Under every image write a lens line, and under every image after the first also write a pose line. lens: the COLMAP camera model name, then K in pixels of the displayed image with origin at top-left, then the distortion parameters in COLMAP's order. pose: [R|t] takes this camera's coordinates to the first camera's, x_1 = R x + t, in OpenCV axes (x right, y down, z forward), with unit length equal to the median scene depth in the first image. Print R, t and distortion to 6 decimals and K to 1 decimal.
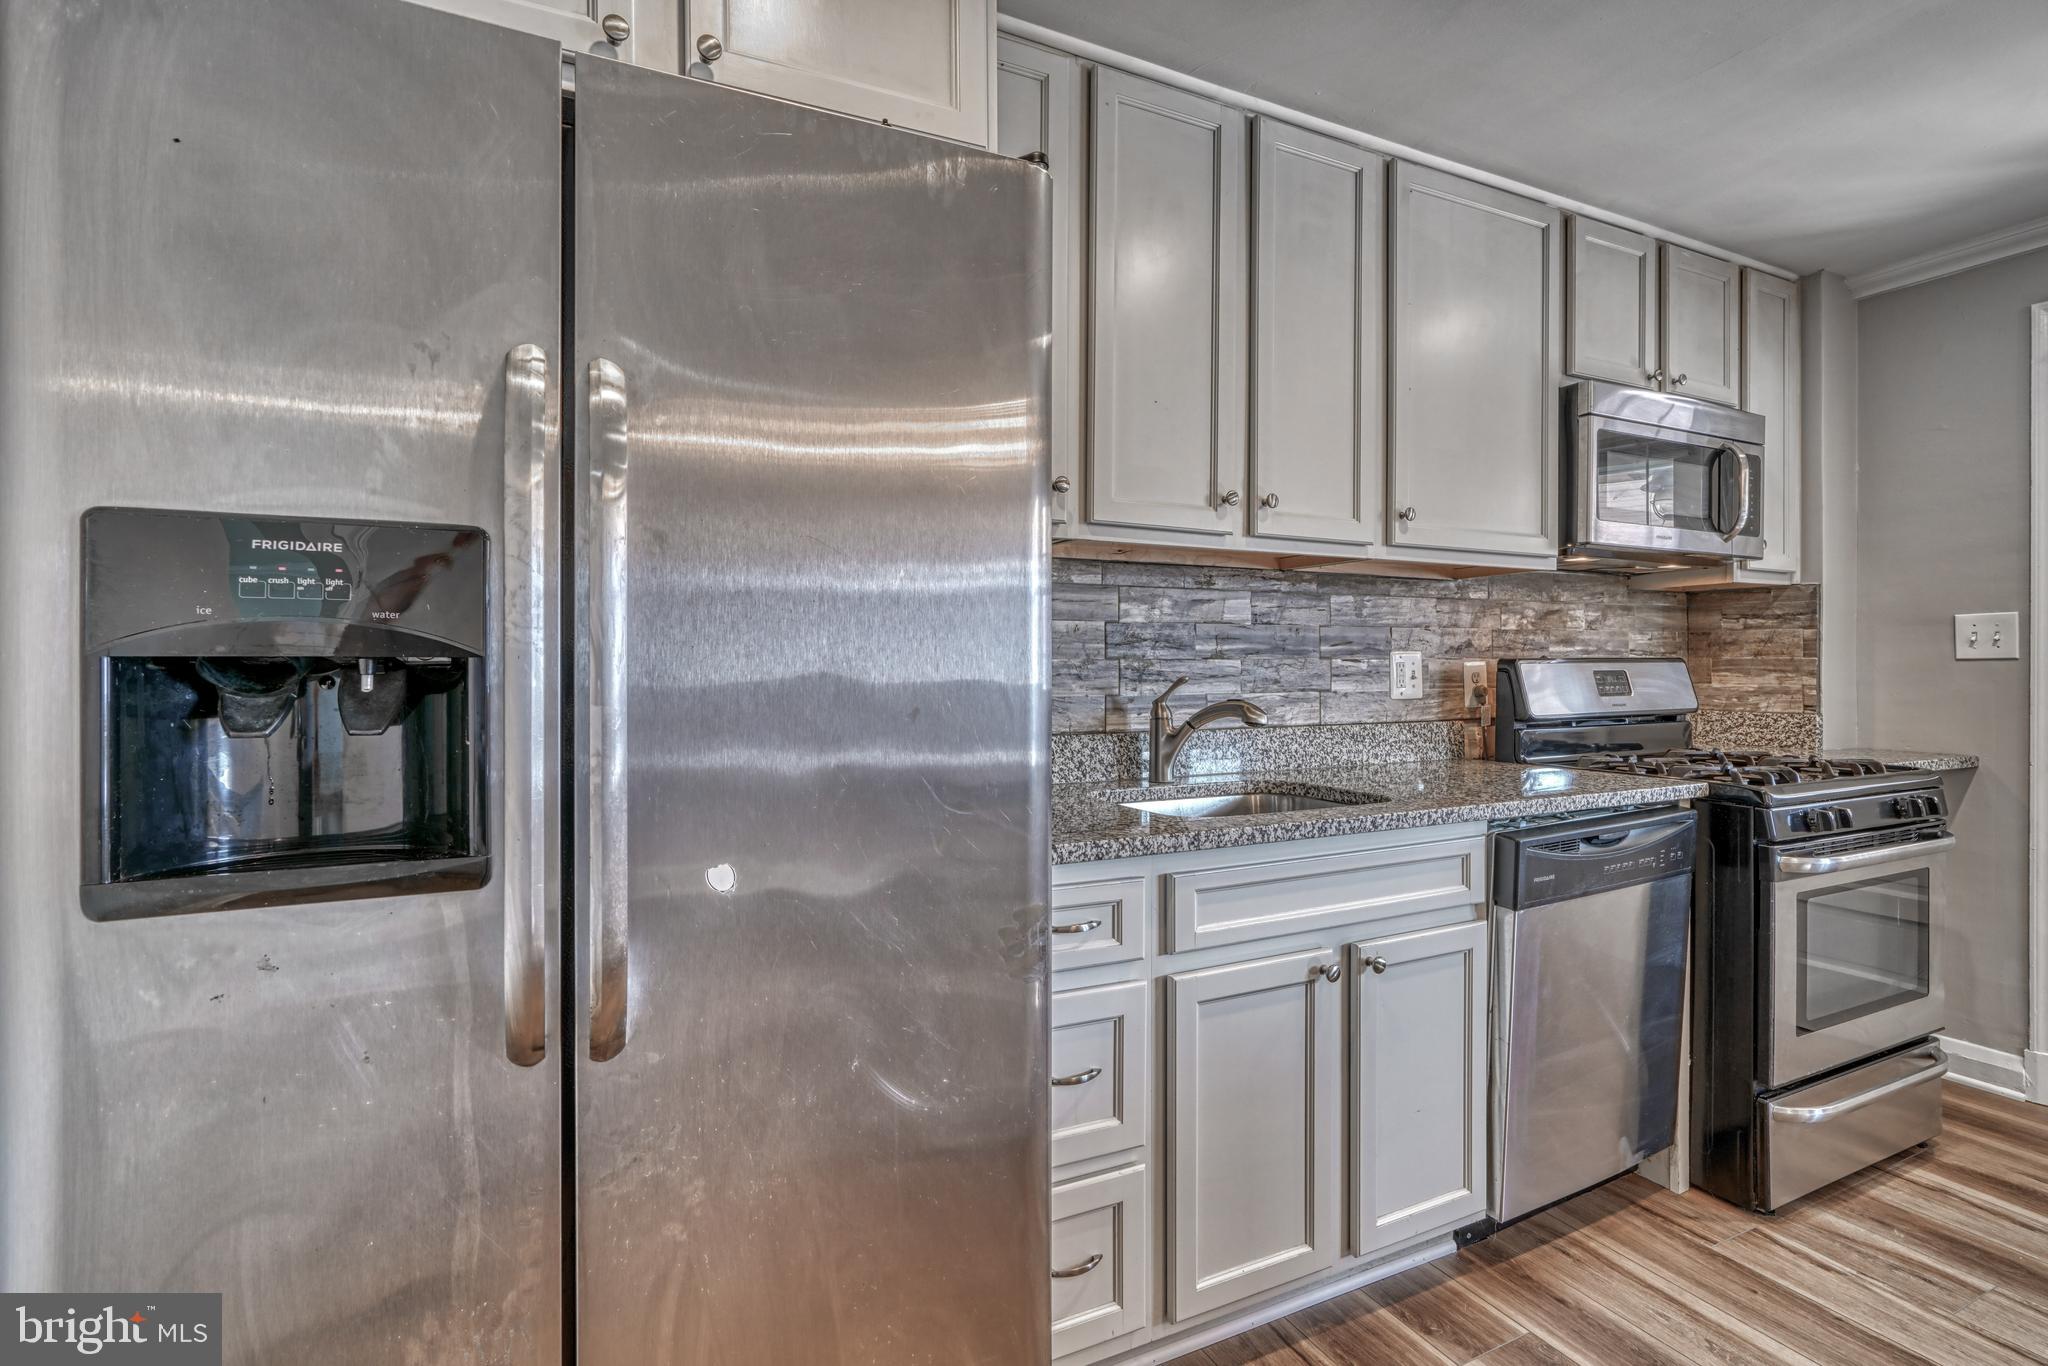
lens RADIAL K [[969.6, 0, 1014.8], [0, 969.6, 668.8], [0, 0, 1]] dist [-0.005144, 0.001360]
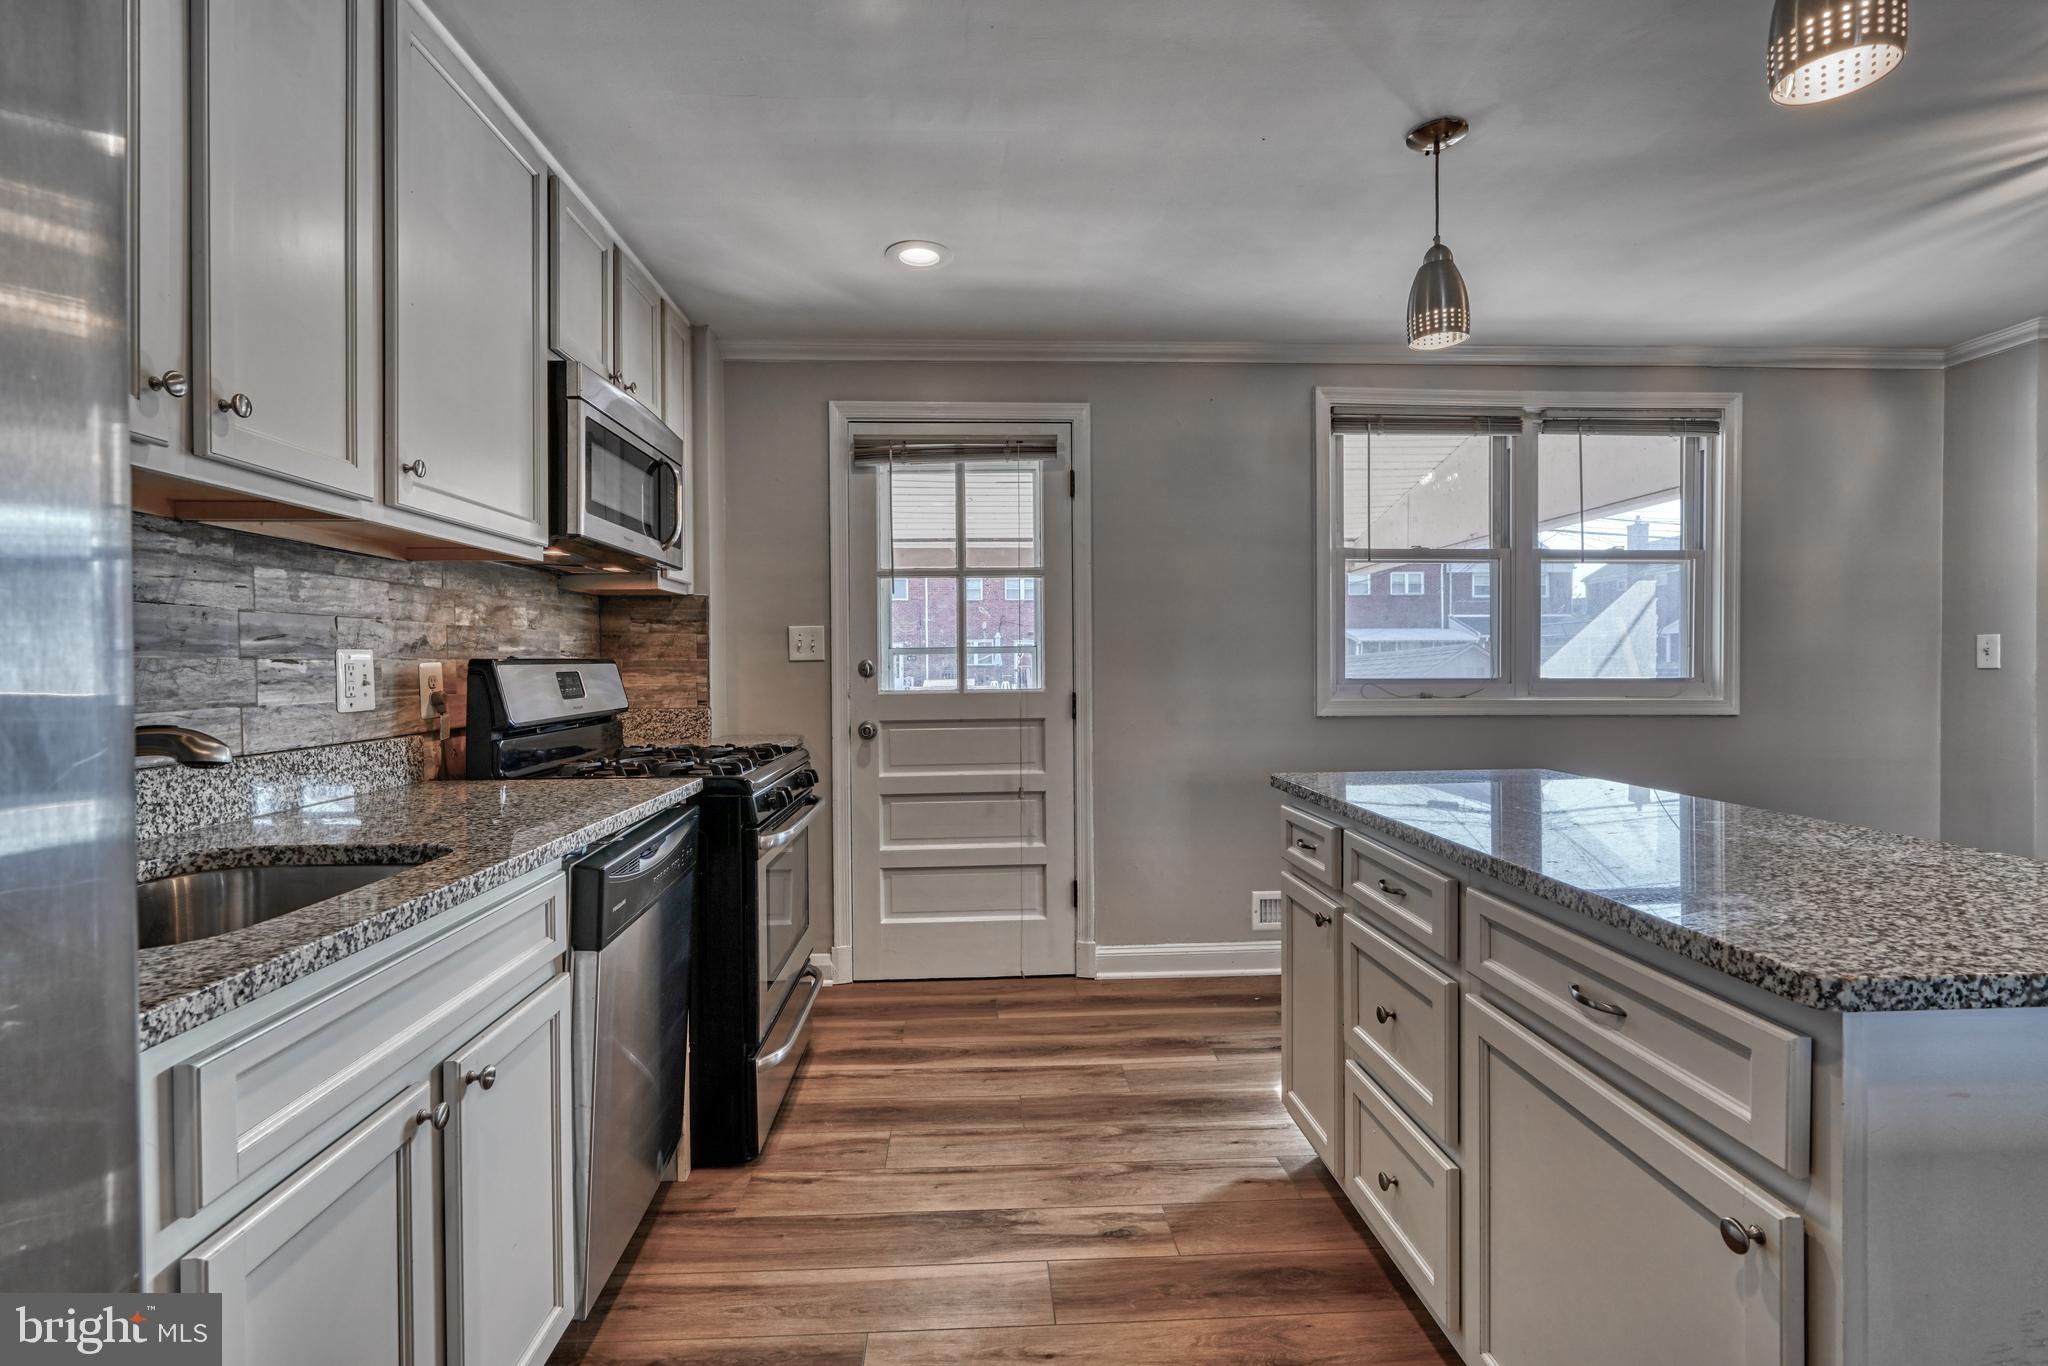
lens RADIAL K [[951.7, 0, 1023.8], [0, 951.7, 672.5], [0, 0, 1]] dist [-0.004903, 0.000166]
pose [[0.390450, -0.009916, 0.920571, -0.082959], [0.008830, 0.999936, 0.007026, -0.000270], [-0.920582, 0.005385, 0.390512, 0.235135]]
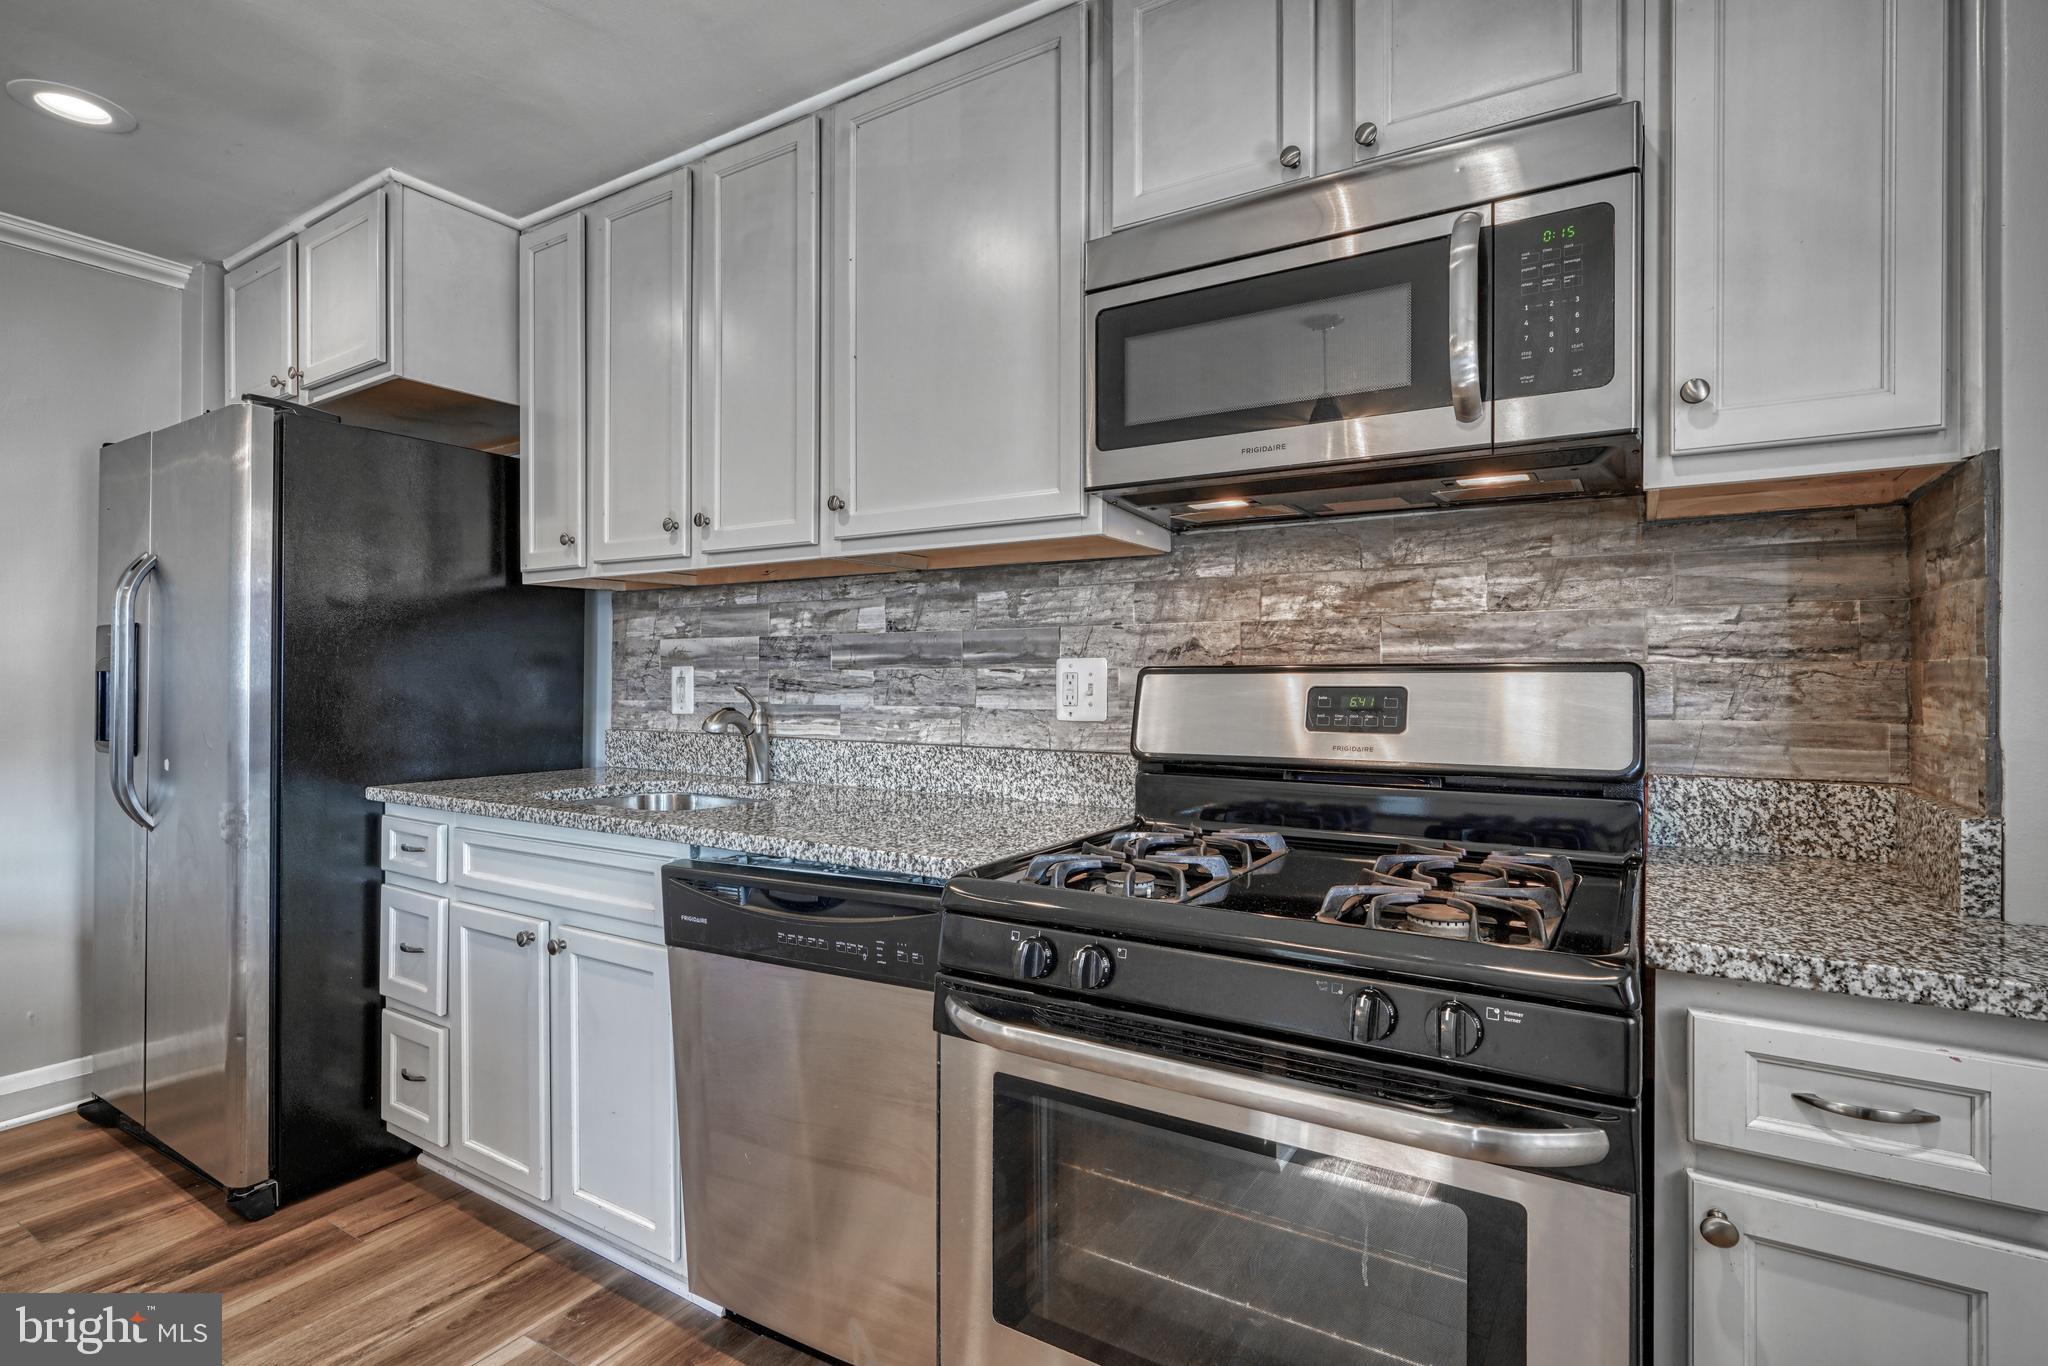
lens RADIAL K [[969.6, 0, 1014.8], [0, 969.6, 668.8], [0, 0, 1]] dist [-0.005144, 0.001360]
pose [[0.537679, -0.003626, -0.843142, 1.065495], [-0.003920, 0.999969, -0.006801, -0.004442], [0.843141, 0.006962, 0.537648, 0.578249]]
